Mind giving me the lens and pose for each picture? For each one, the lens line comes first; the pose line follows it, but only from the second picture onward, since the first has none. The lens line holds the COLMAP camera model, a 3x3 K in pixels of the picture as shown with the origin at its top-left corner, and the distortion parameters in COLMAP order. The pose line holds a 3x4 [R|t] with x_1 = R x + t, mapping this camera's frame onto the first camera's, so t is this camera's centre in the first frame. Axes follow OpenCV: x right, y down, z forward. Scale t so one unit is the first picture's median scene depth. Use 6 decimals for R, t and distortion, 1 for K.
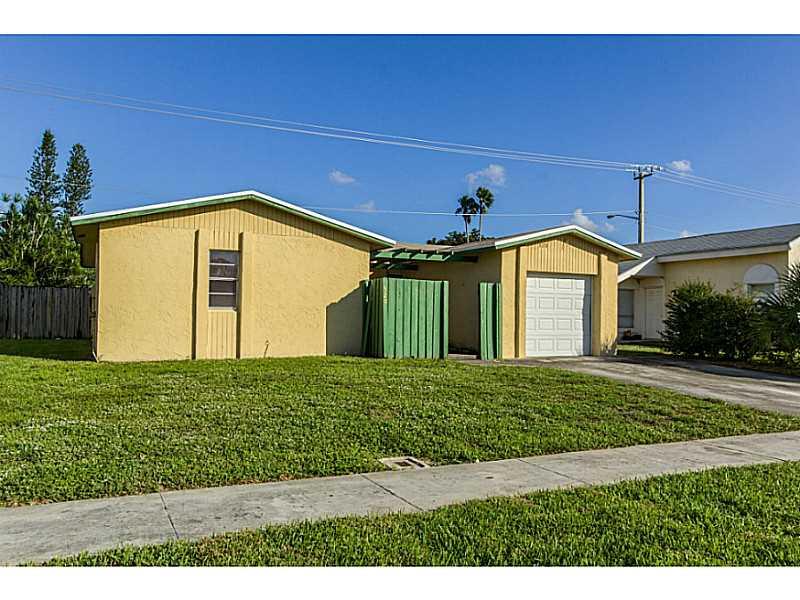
lens RADIAL K [[614.9, 0, 400.2], [0, 614.9, 295.6], [0, 0, 1]] dist [0.010385, -0.000013]
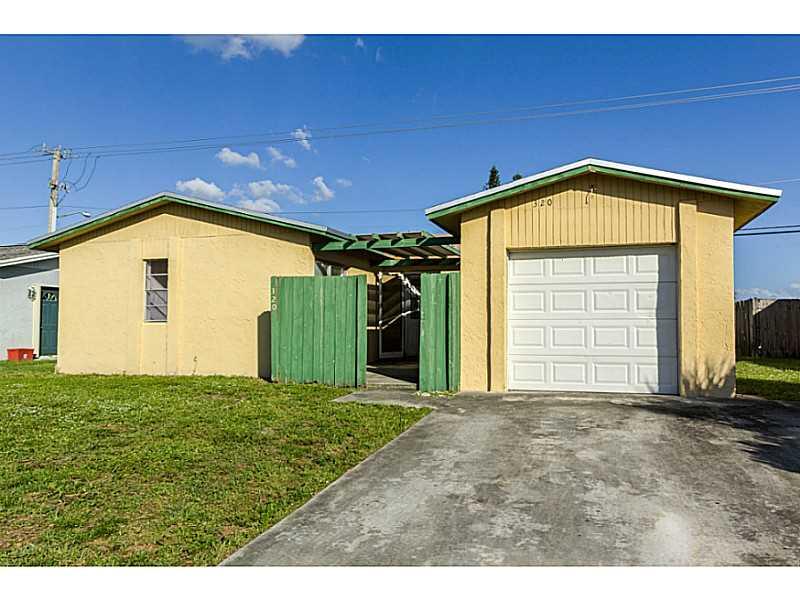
lens RADIAL K [[614.9, 0, 400.1], [0, 614.9, 304.5], [0, 0, 1]] dist [0.010385, -0.000013]
pose [[0.748693, -0.040608, -0.661672, 0.526293], [0.036191, 0.999137, -0.020368, 0.023177], [0.661928, -0.008697, 0.749517, 0.476263]]
